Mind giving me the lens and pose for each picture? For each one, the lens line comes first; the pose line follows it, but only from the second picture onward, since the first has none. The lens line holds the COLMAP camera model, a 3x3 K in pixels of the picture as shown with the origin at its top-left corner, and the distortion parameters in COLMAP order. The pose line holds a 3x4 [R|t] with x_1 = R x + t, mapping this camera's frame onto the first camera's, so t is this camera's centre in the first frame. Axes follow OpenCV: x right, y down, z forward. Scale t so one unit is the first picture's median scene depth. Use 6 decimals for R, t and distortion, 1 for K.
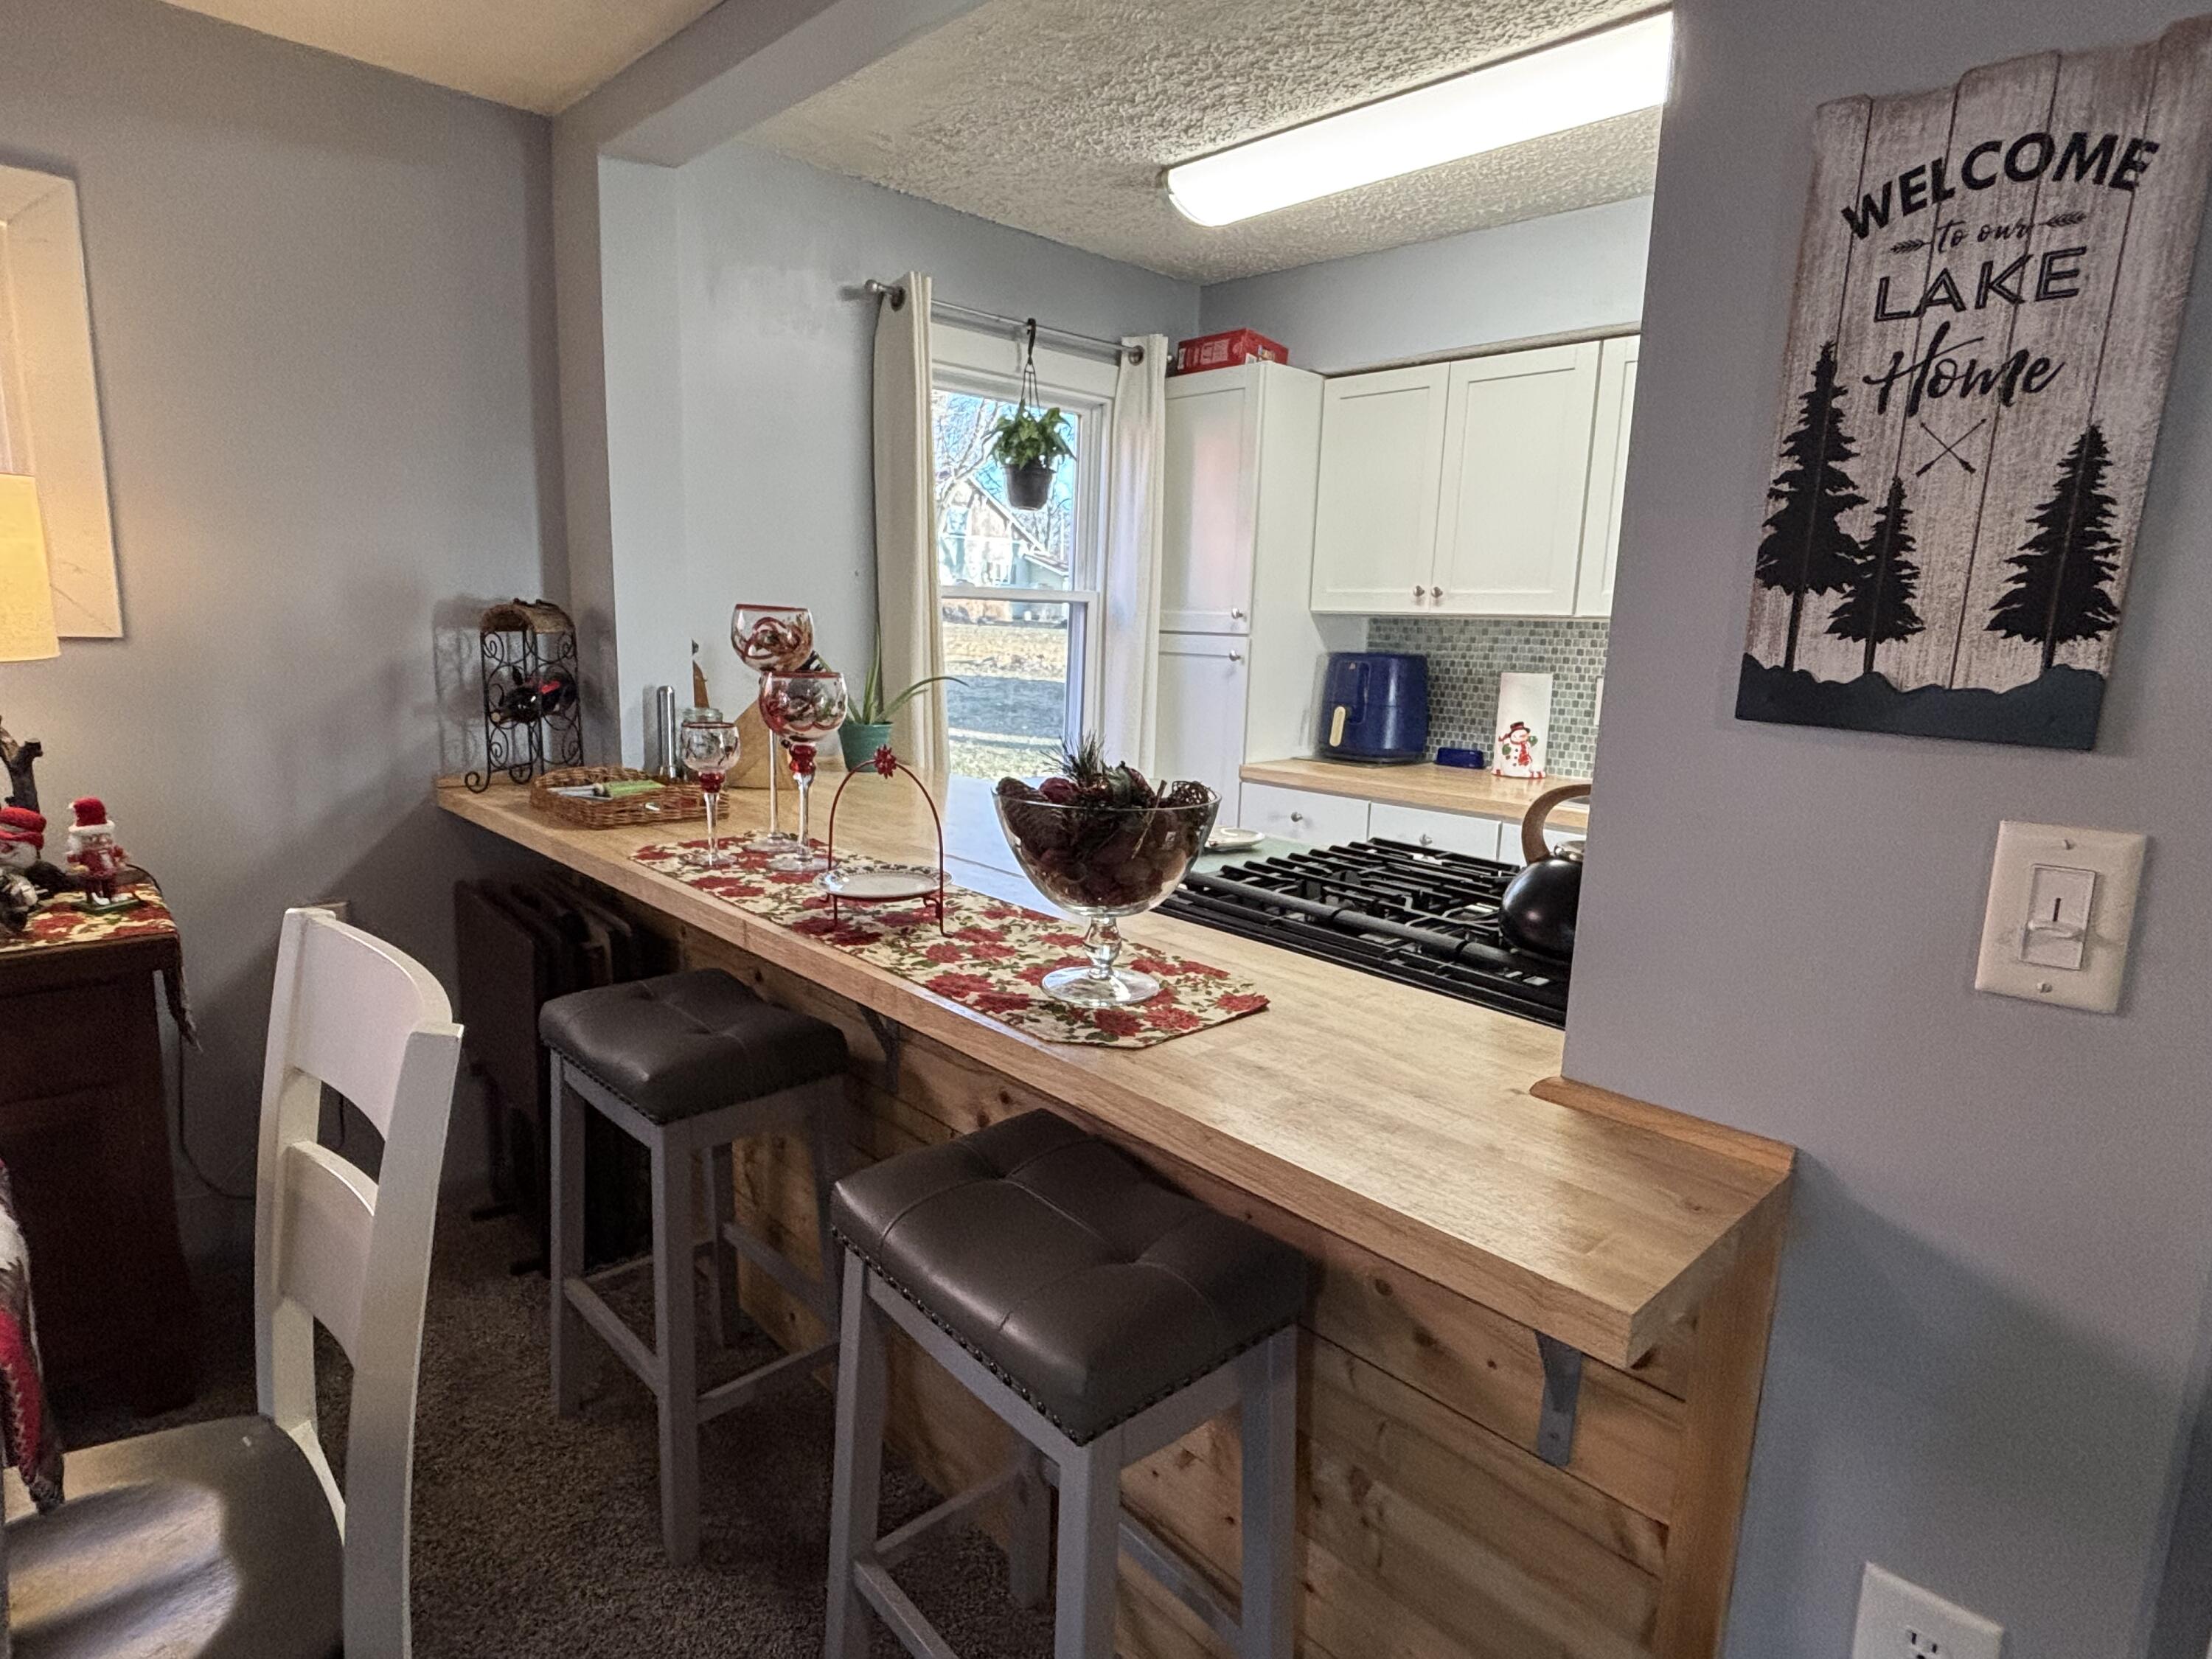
lens RADIAL K [[1181.5, 0, 1095.6], [0, 1181.5, 824.7], [0, 0, 1]] dist [0.006250, 0.004152]
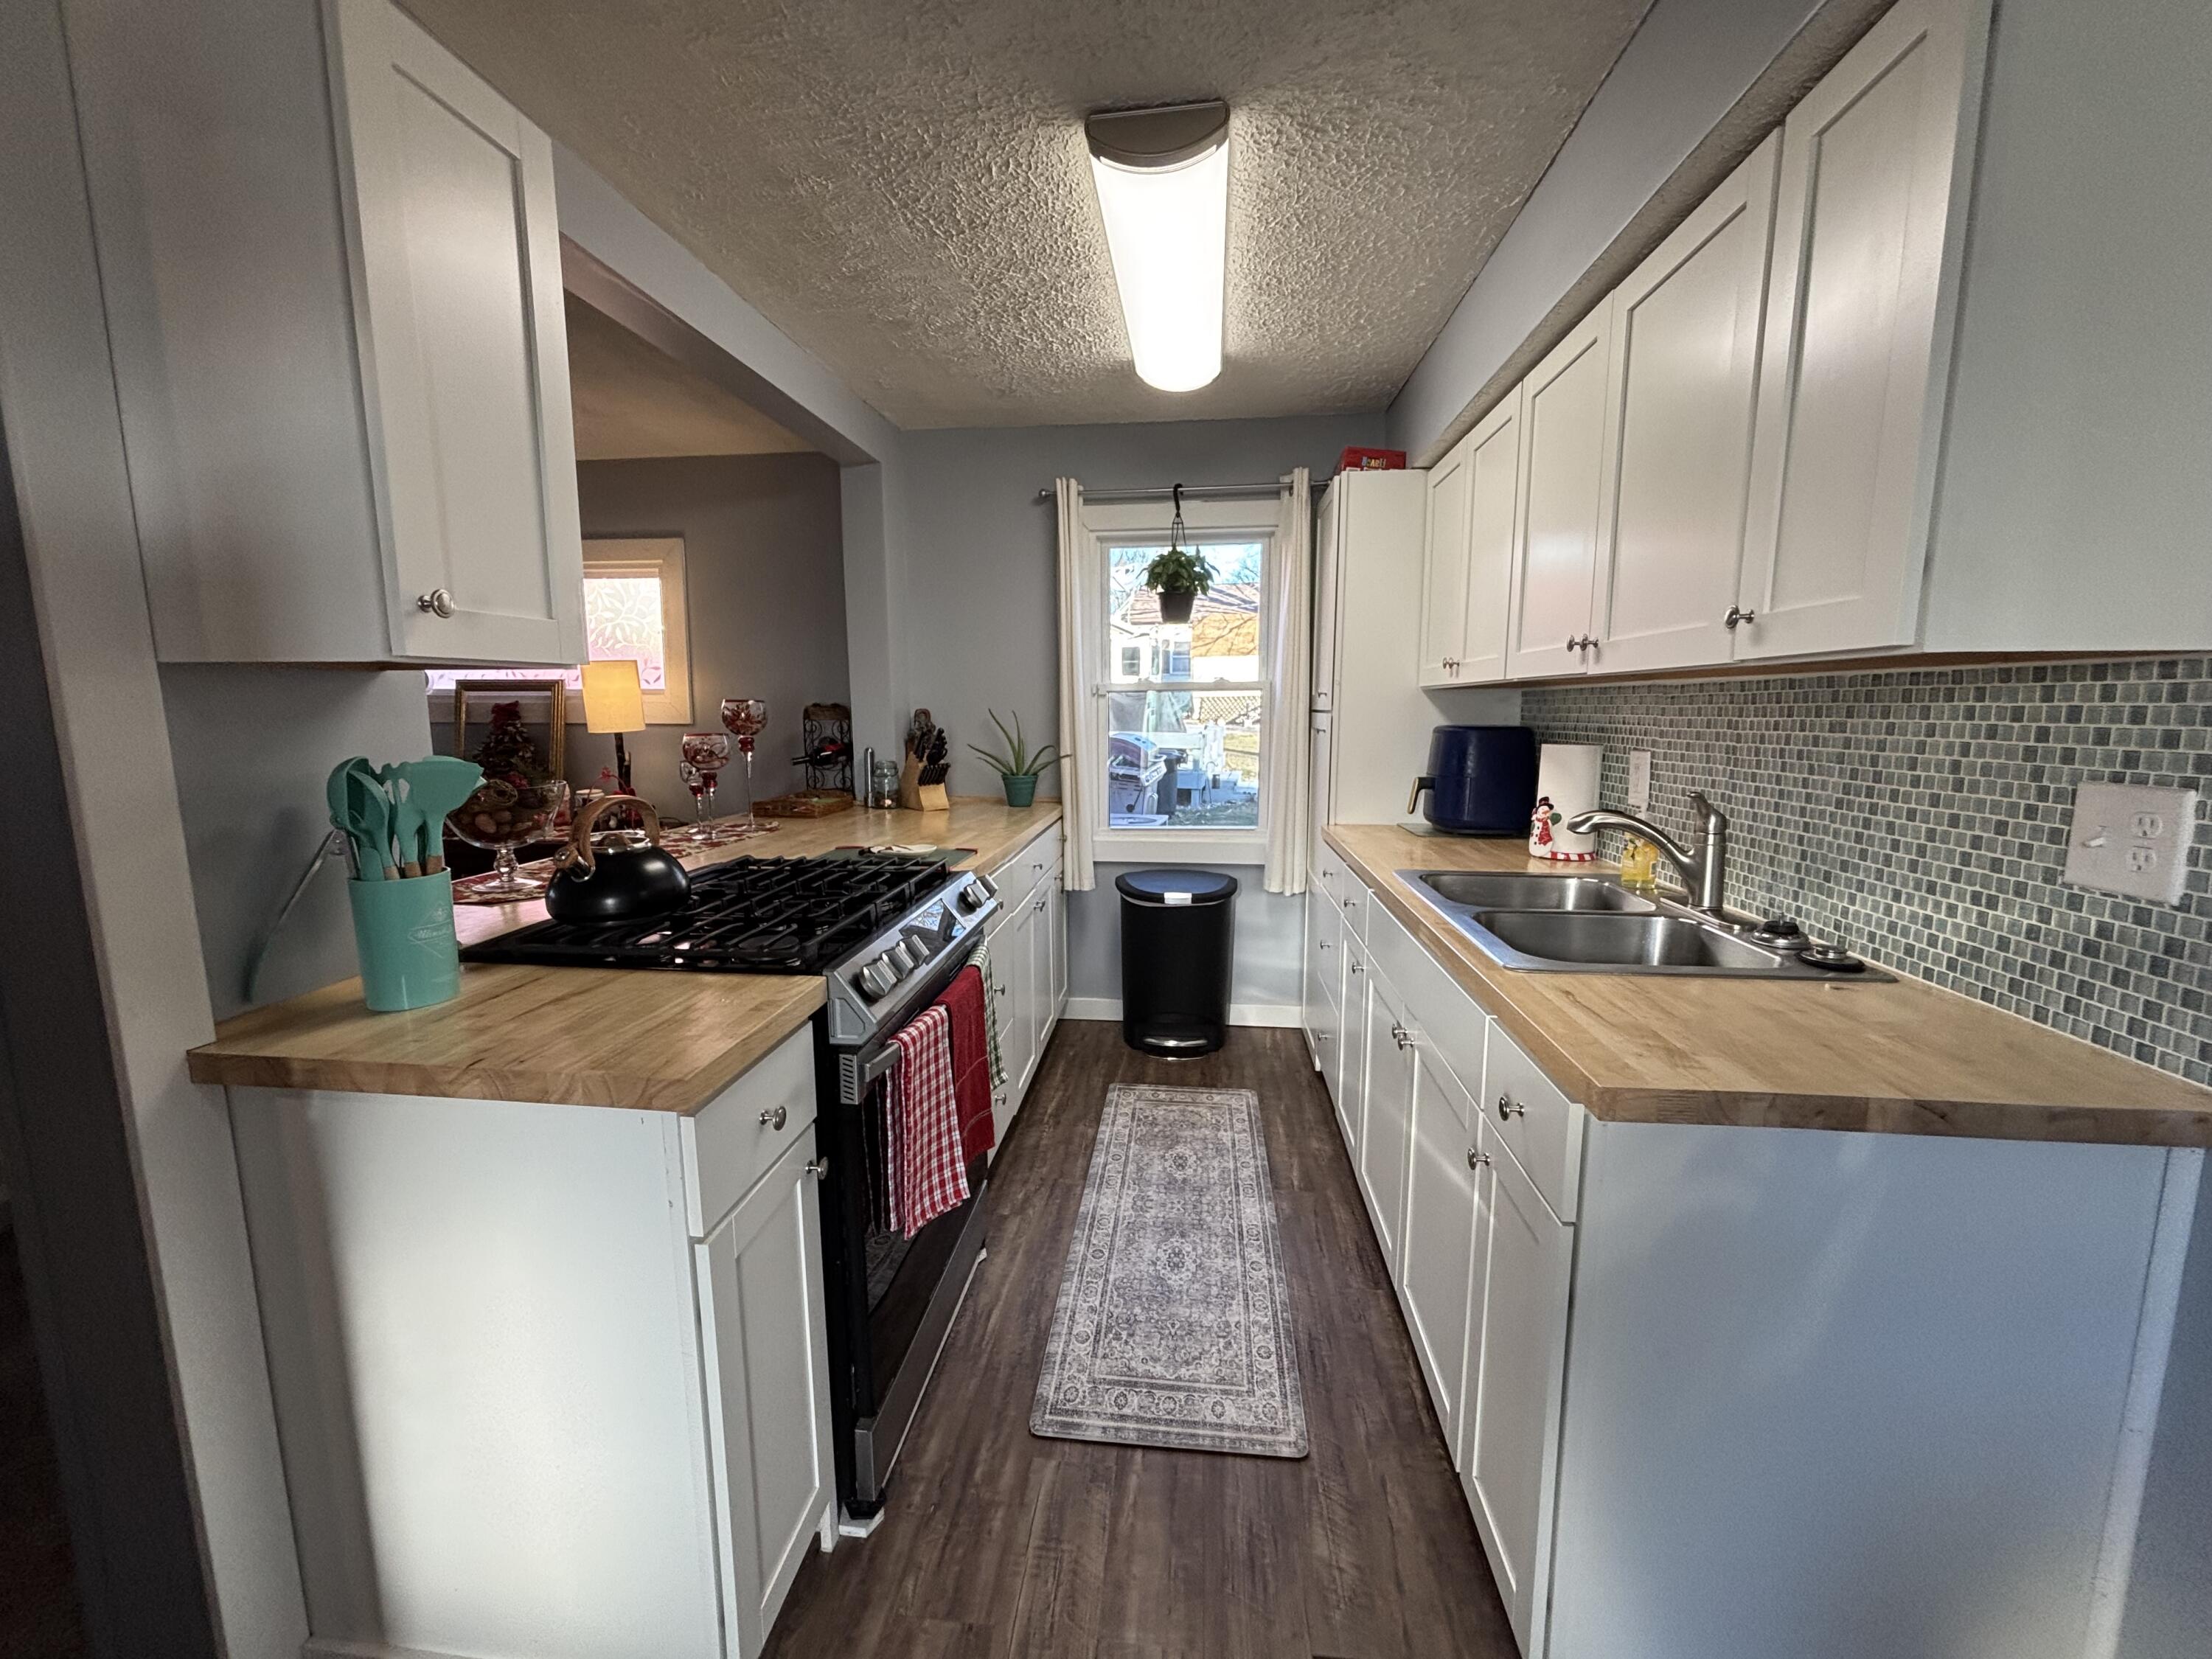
lens RADIAL K [[878.8, 0, 1097.3], [0, 878.8, 828.0], [0, 0, 1]] dist [-0.000542, -0.000127]
pose [[0.644049, 0.075411, -0.761258, 2.532831], [-0.108866, 0.994036, 0.006367, -0.106937], [0.757198, 0.078774, 0.648418, 1.108436]]
